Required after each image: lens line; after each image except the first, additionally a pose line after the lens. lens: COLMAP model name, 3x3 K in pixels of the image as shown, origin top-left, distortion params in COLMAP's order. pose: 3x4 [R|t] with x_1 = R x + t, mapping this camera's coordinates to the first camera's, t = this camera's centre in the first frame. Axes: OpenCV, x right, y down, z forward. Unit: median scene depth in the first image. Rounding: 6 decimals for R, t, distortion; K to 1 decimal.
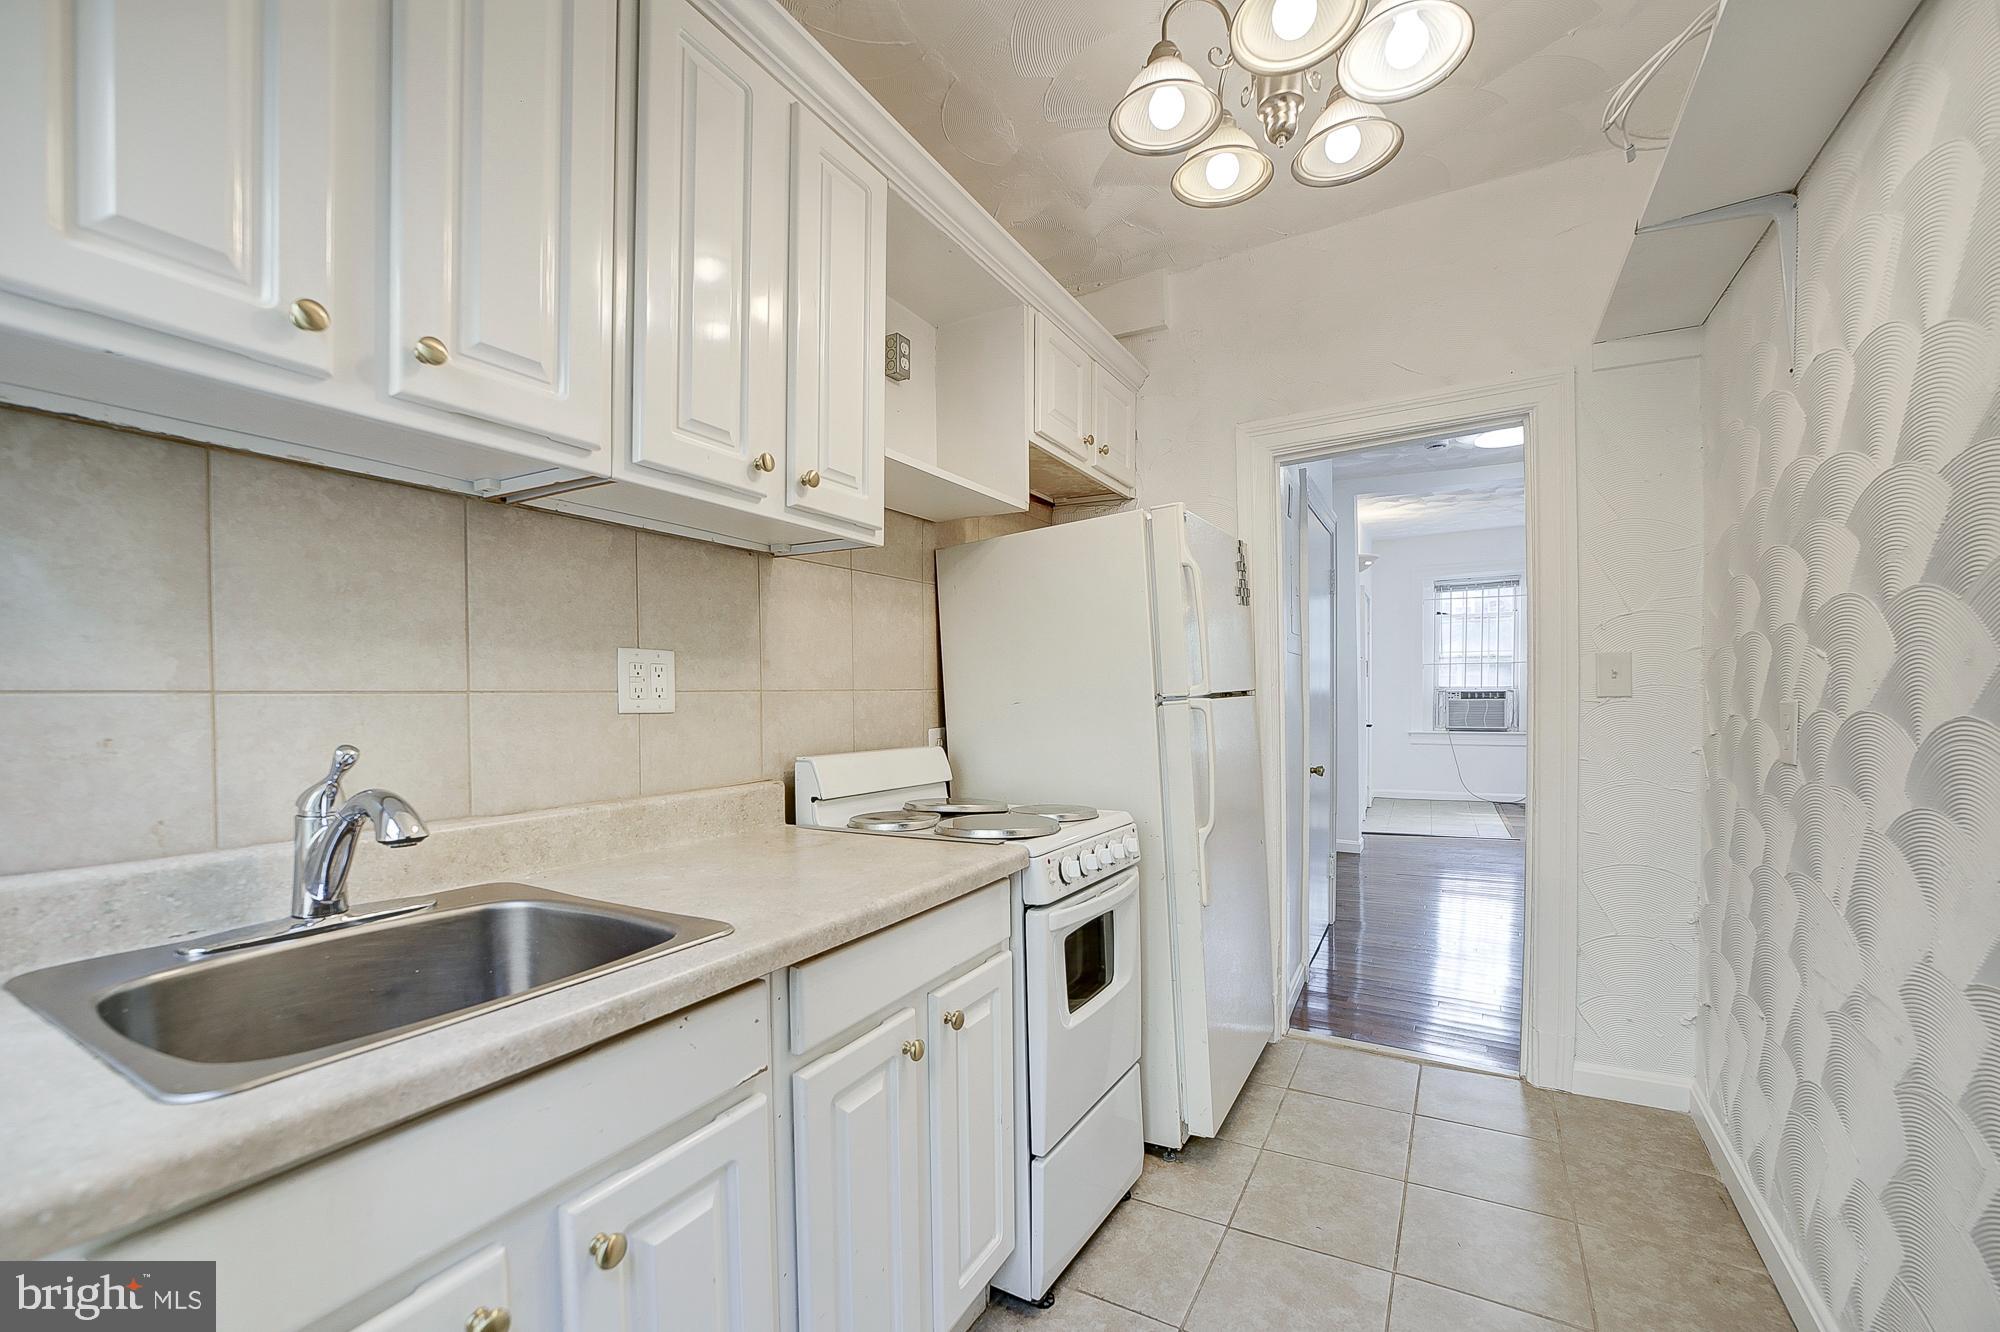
lens RADIAL K [[819.0, 0, 1021.8], [0, 819.0, 694.8], [0, 0, 1]] dist [-0.004036, -0.000142]
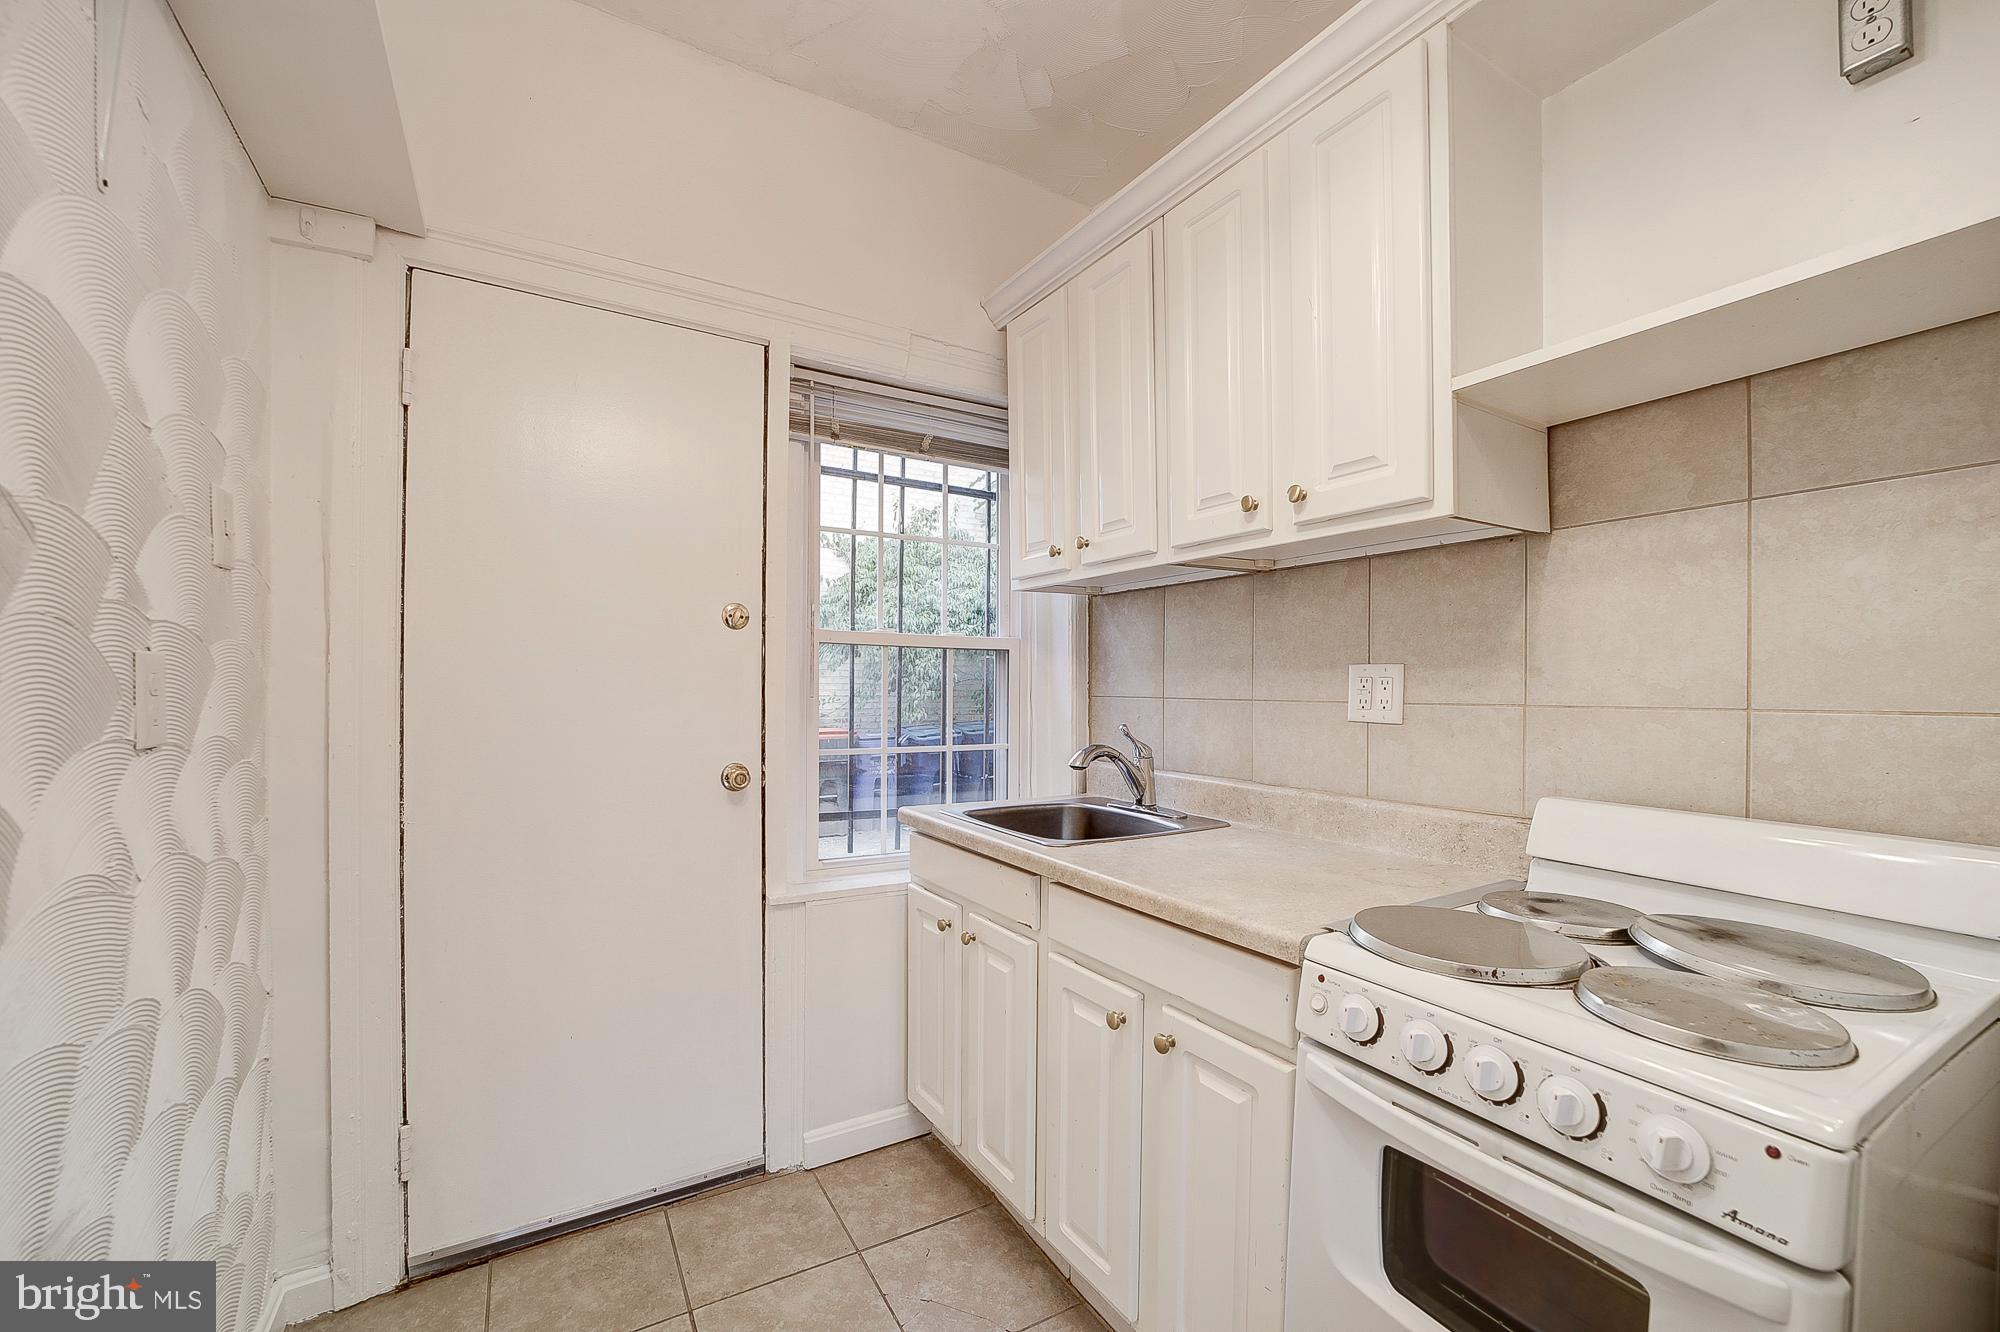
lens RADIAL K [[819.0, 0, 997.3], [0, 819.0, 670.0], [0, 0, 1]] dist [-0.004036, -0.000142]
pose [[-0.506523, -0.008968, -0.862180, 0.745271], [-0.001530, 0.999954, -0.009502, -0.037123], [0.862225, -0.003494, -0.506513, 1.127487]]
